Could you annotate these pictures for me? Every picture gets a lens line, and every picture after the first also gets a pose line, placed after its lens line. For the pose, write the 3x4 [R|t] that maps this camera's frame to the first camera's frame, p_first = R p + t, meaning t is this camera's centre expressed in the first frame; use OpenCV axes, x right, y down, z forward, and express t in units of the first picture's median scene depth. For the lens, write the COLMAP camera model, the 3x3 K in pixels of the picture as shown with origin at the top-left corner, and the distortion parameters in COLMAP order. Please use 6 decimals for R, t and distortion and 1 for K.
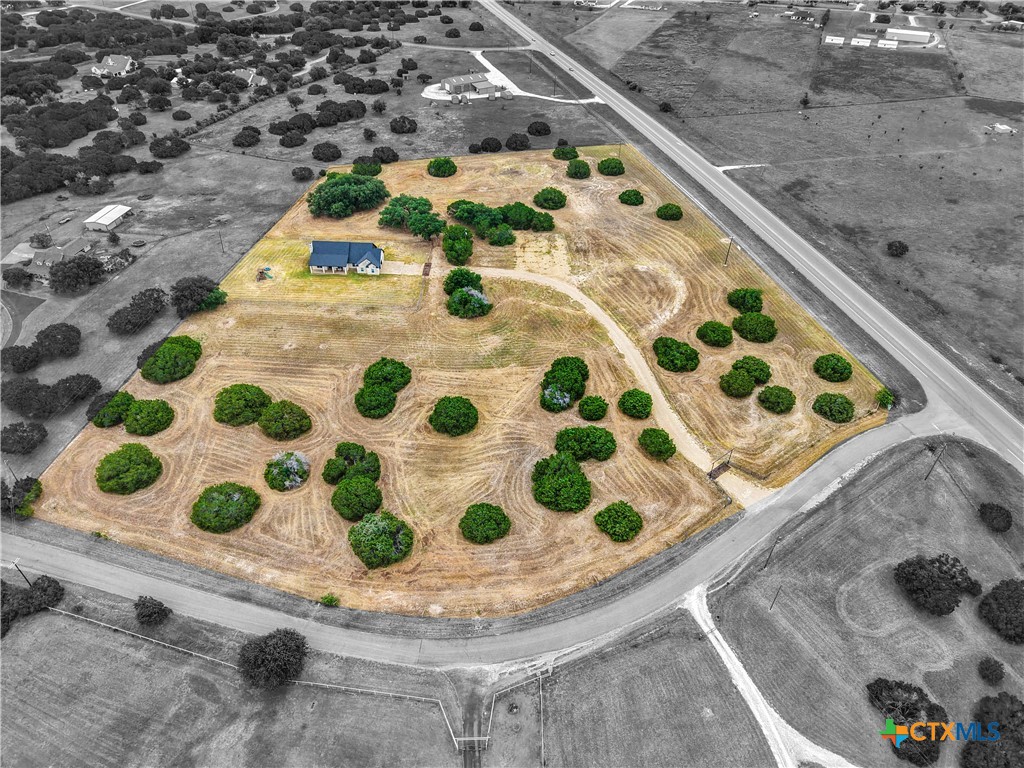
lens RADIAL K [[693.3, 0, 509.7], [0, 693.3, 378.6], [0, 0, 1]] dist [0.039205, -0.054063]
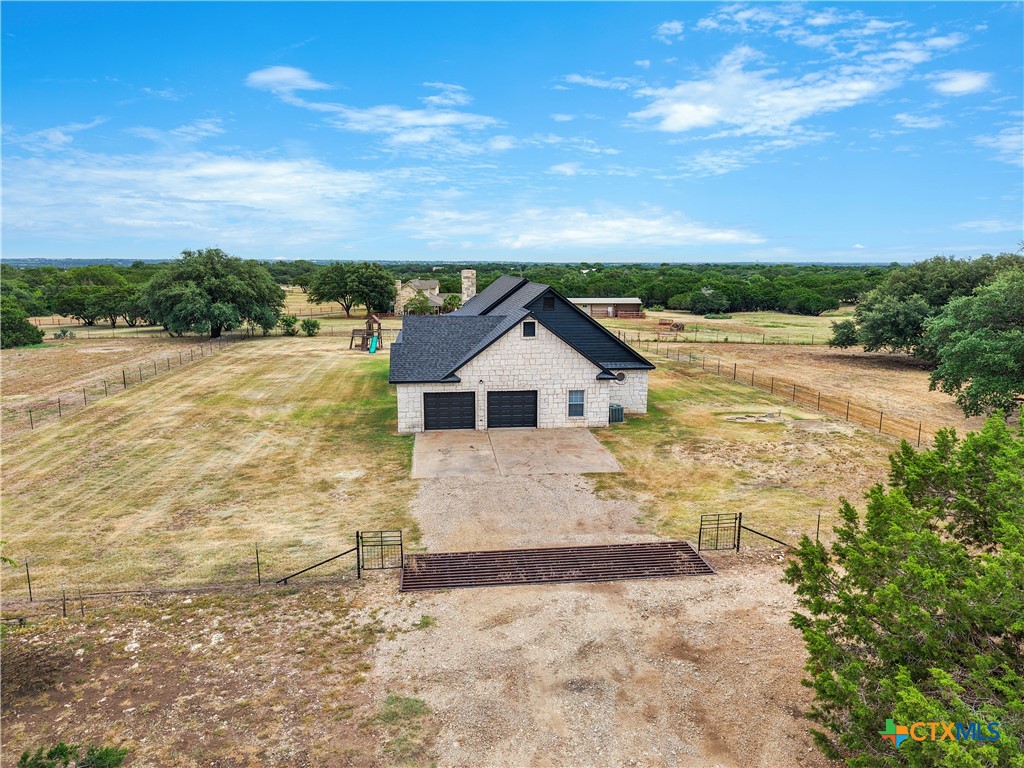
lens RADIAL K [[693.3, 0, 509.7], [0, 693.3, 378.6], [0, 0, 1]] dist [0.039205, -0.054063]
pose [[0.142608, 0.146022, -0.978949, -0.044425], [-0.607607, 0.793676, 0.029874, -0.201506], [0.781330, 0.590556, 0.201909, 1.108845]]
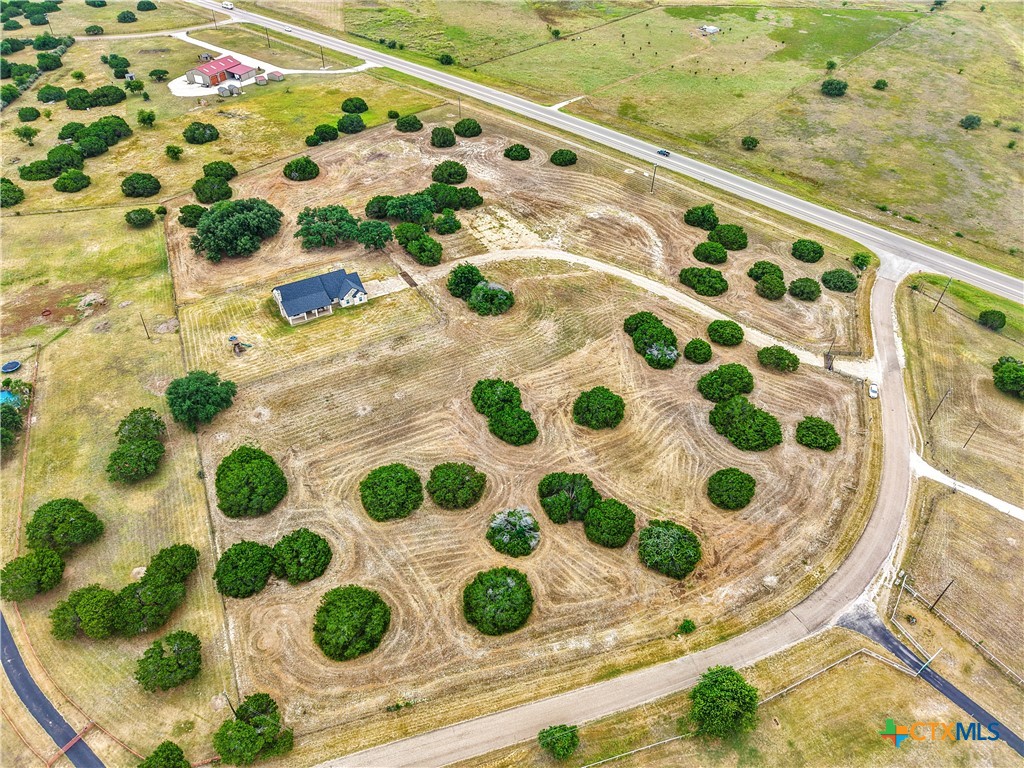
lens RADIAL K [[693.3, 0, 509.7], [0, 693.3, 378.6], [0, 0, 1]] dist [0.039205, -0.054063]
pose [[0.839555, -0.356715, 0.409757, -0.483272], [0.332384, 0.933867, 0.131957, -0.129970], [-0.429730, 0.025412, 0.902600, 0.167067]]
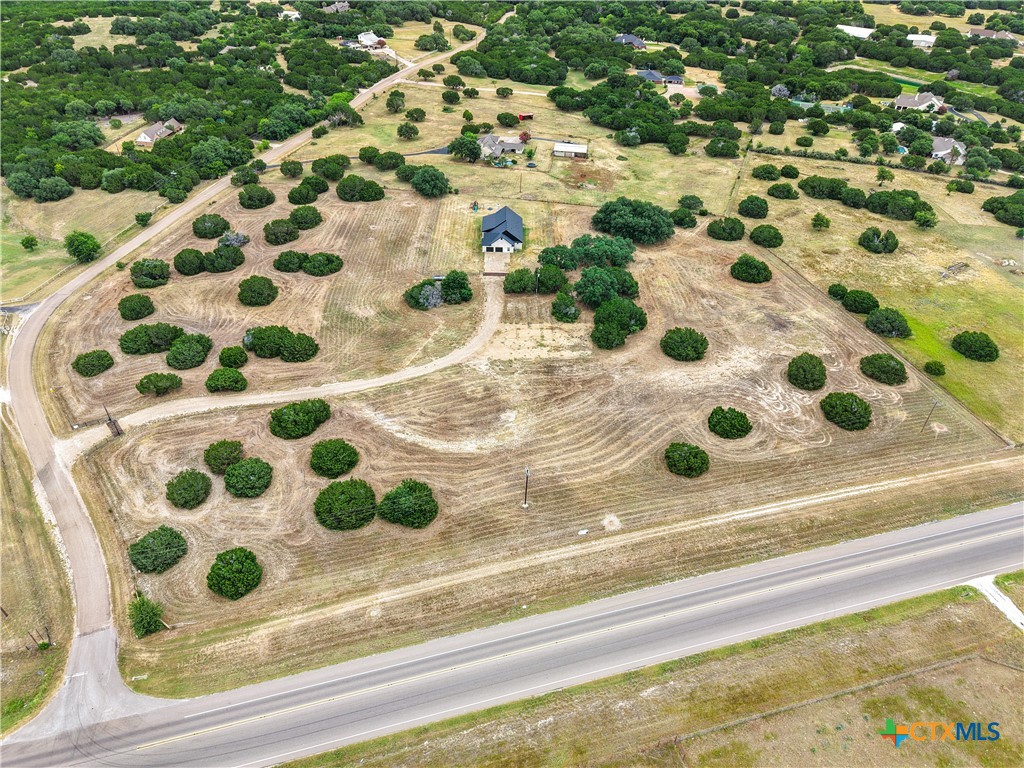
lens RADIAL K [[693.3, 0, 509.7], [0, 693.3, 378.6], [0, 0, 1]] dist [0.039205, -0.054063]
pose [[0.013396, 0.588658, -0.808271, 0.880629], [-0.634000, 0.630082, 0.448376, -0.596773], [0.773217, 0.506437, 0.381649, 0.820588]]
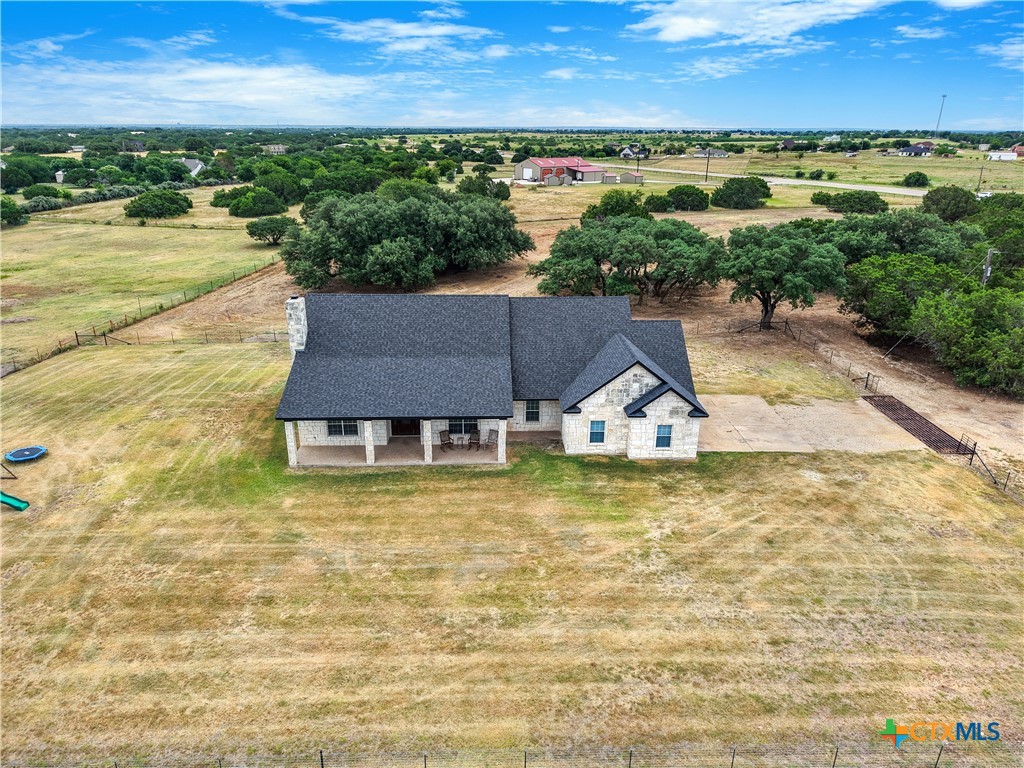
lens RADIAL K [[693.3, 0, 509.7], [0, 693.3, 378.6], [0, 0, 1]] dist [0.039205, -0.054063]
pose [[0.998345, -0.036910, 0.044106, -0.271098], [0.048648, 0.951012, -0.305303, -0.134308], [-0.030677, 0.306943, 0.951233, 0.944946]]
